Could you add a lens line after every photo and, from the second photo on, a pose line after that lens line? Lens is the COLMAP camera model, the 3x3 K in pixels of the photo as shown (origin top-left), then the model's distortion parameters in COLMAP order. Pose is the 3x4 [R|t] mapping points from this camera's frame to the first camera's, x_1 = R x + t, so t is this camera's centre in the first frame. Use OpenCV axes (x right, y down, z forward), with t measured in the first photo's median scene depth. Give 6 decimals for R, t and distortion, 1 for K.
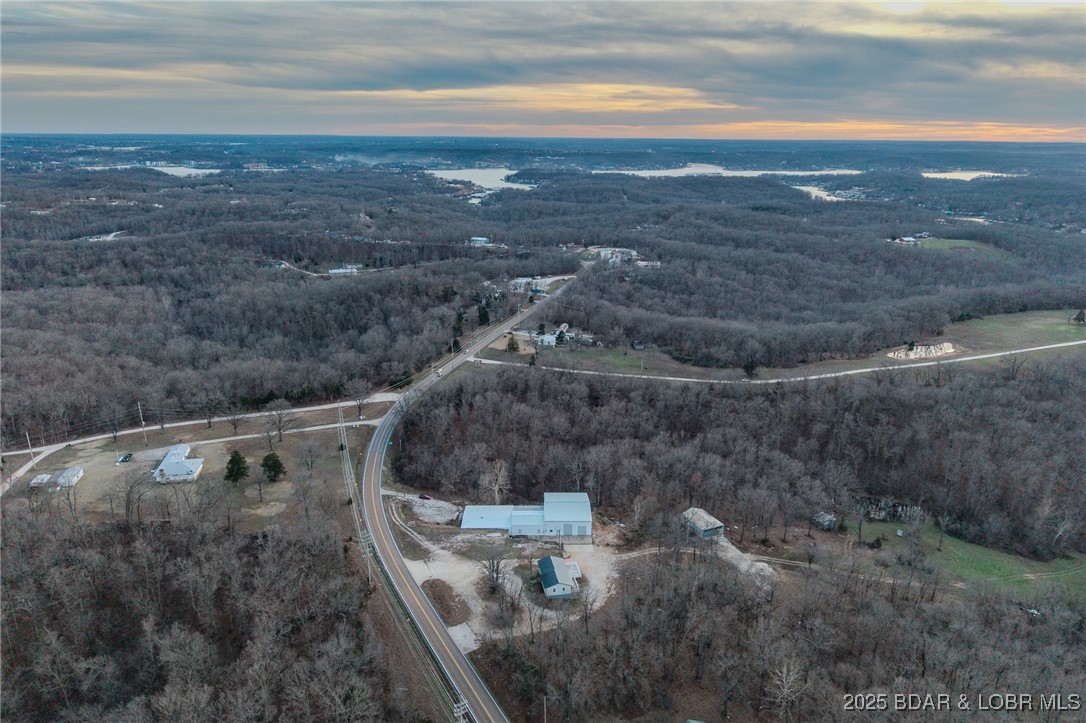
lens RADIAL K [[720.9, 0, 543.0], [0, 720.9, 361.5], [0, 0, 1]] dist [0.063646, -0.089034]
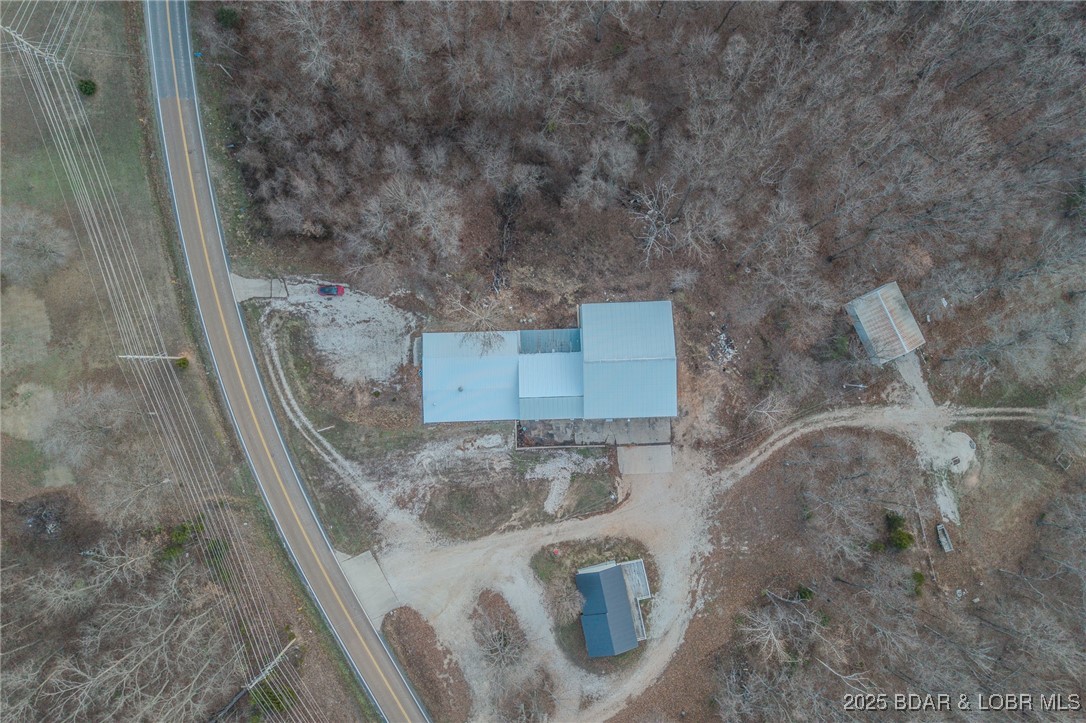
lens RADIAL K [[726.4, 0, 543.0], [0, 726.4, 361.5], [0, 0, 1]] dist [0.021664, -0.018078]
pose [[0.999732, -0.019818, 0.011944, -0.022377], [-0.005347, 0.304365, 0.952540, -0.193794], [-0.022513, -0.952349, 0.304178, 0.607669]]
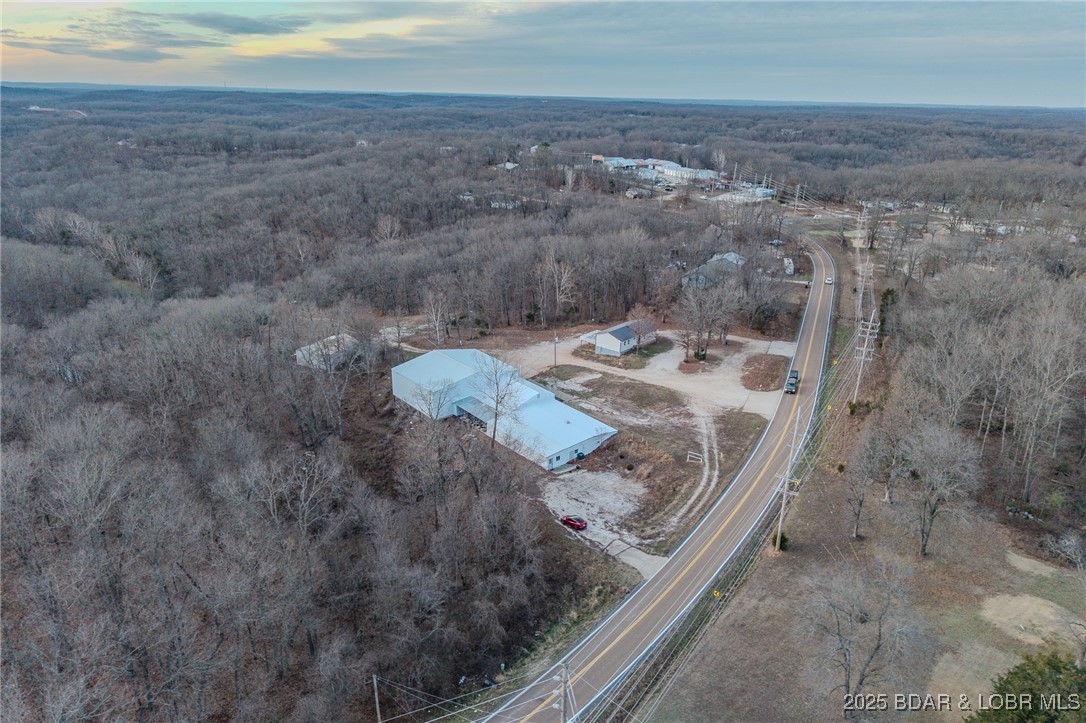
lens RADIAL K [[726.4, 0, 543.0], [0, 726.4, 361.5], [0, 0, 1]] dist [0.021664, -0.018078]
pose [[-0.619621, -0.288168, 0.730088, -0.305000], [0.211330, 0.834567, 0.508761, -0.058525], [-0.755916, 0.469529, -0.456216, 0.863477]]
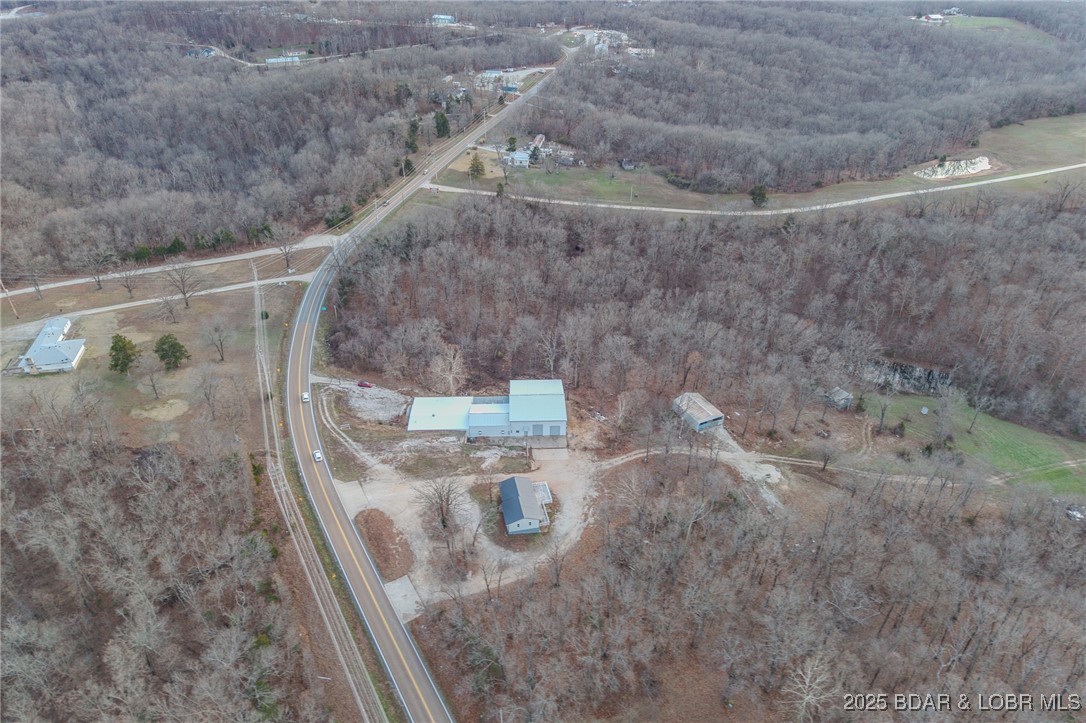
lens RADIAL K [[726.4, 0, 543.0], [0, 726.4, 361.5], [0, 0, 1]] dist [0.021664, -0.018078]
pose [[0.999684, -0.010986, 0.022625, 0.015597], [0.004252, 0.960440, 0.278454, -0.050079], [-0.024789, -0.278270, 0.960183, 0.157869]]
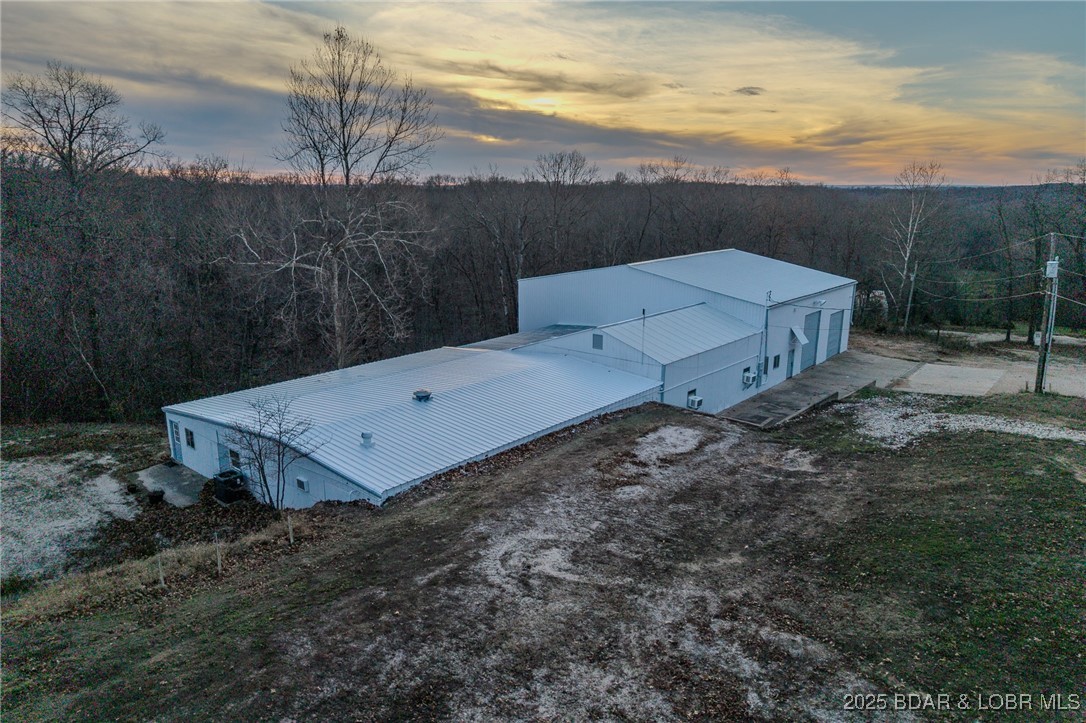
lens RADIAL K [[726.4, 0, 543.0], [0, 726.4, 361.5], [0, 0, 1]] dist [0.021664, -0.018078]
pose [[0.656154, -0.176862, 0.733609, -0.112856], [0.224732, 0.973835, 0.033772, 0.148273], [-0.720387, 0.142706, 0.678732, 0.634208]]
